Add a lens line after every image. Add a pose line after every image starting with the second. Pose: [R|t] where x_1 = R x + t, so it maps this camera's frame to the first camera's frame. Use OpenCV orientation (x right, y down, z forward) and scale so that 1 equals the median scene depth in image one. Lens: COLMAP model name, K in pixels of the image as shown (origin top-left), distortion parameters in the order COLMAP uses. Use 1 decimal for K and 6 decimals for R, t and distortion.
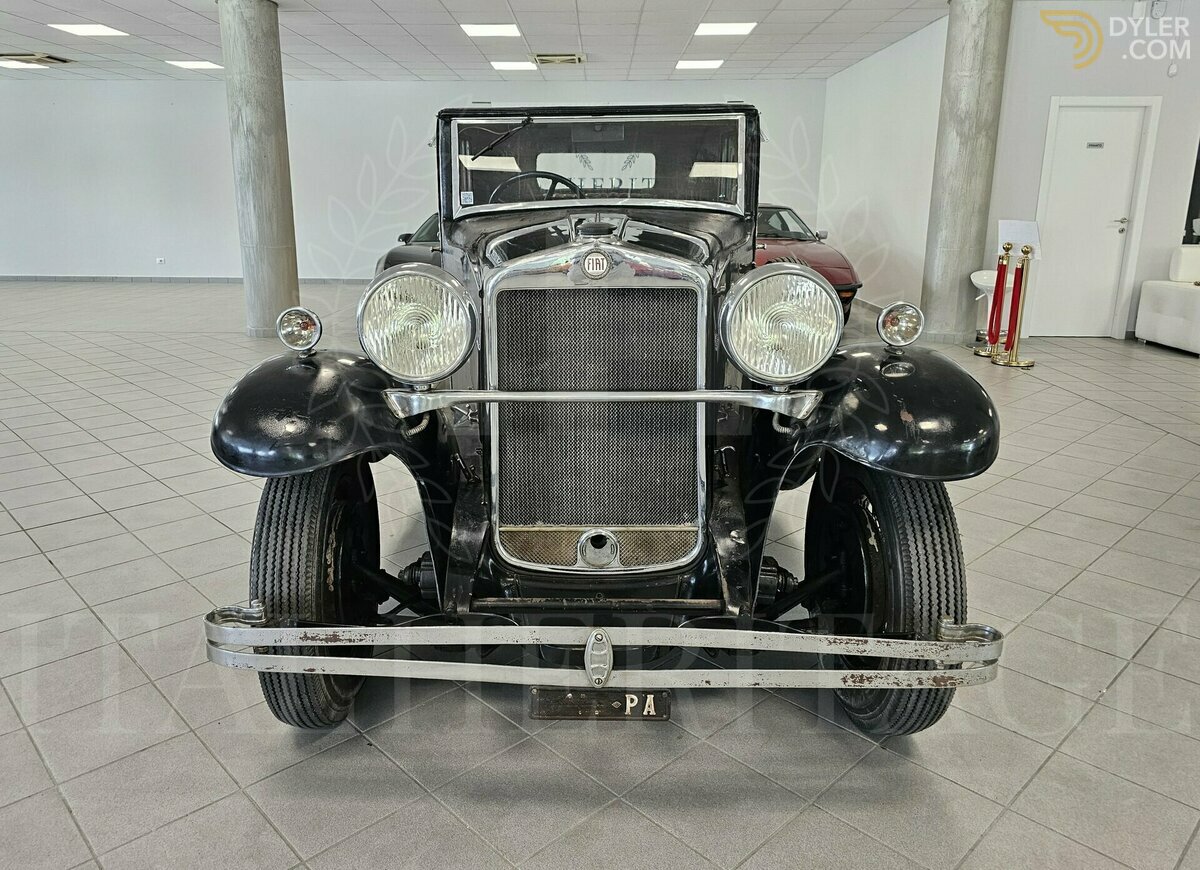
lens RADIAL K [[865.9, 0, 596.8], [0, 865.9, 413.8], [0, 0, 1]] dist [0.011971, 0.001588]
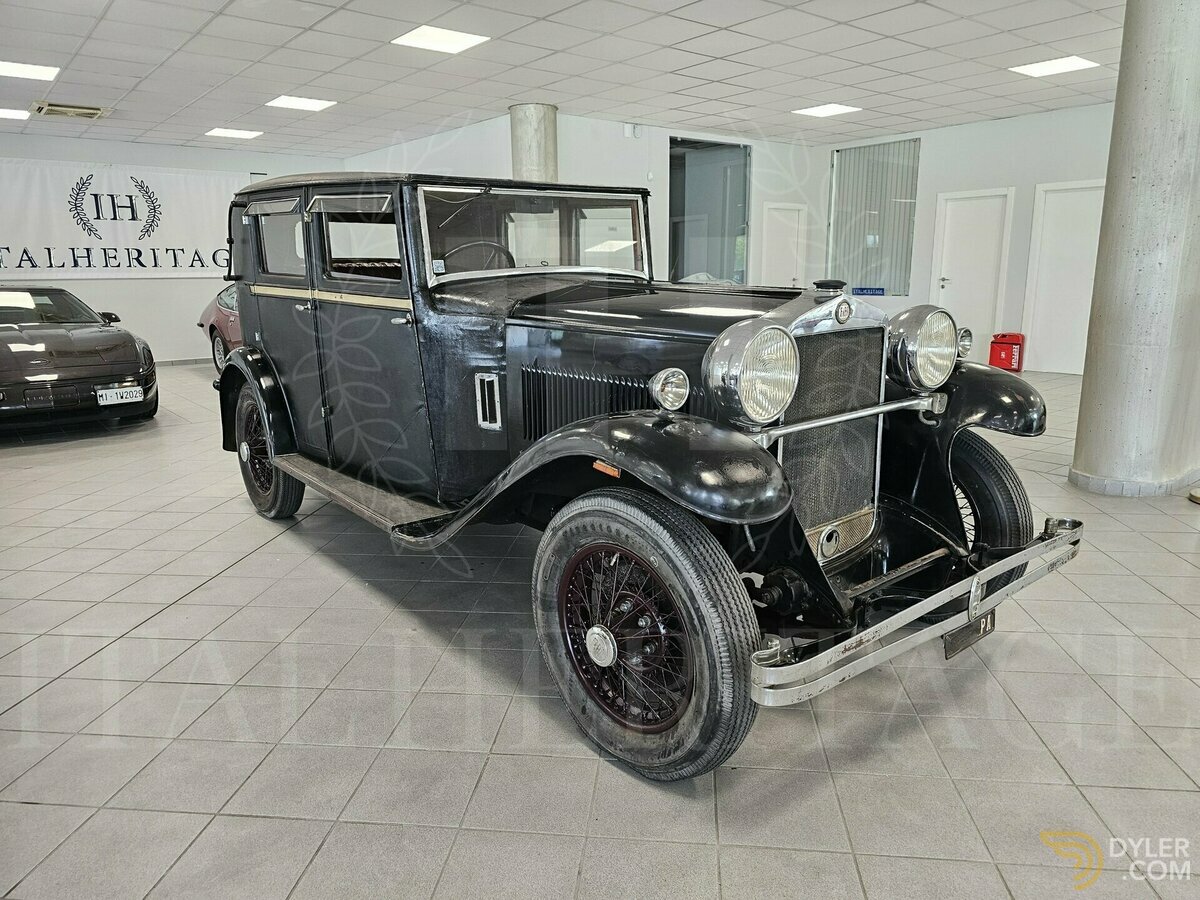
lens RADIAL K [[818.7, 0, 600.0], [0, 818.7, 450.0], [0, 0, 1]] dist [-0.002041, -0.001035]
pose [[0.755216, -0.150845, 0.637882, -0.639861], [0.171140, 0.984782, 0.030259, -0.042804], [-0.632739, 0.086315, 0.769539, 0.196254]]
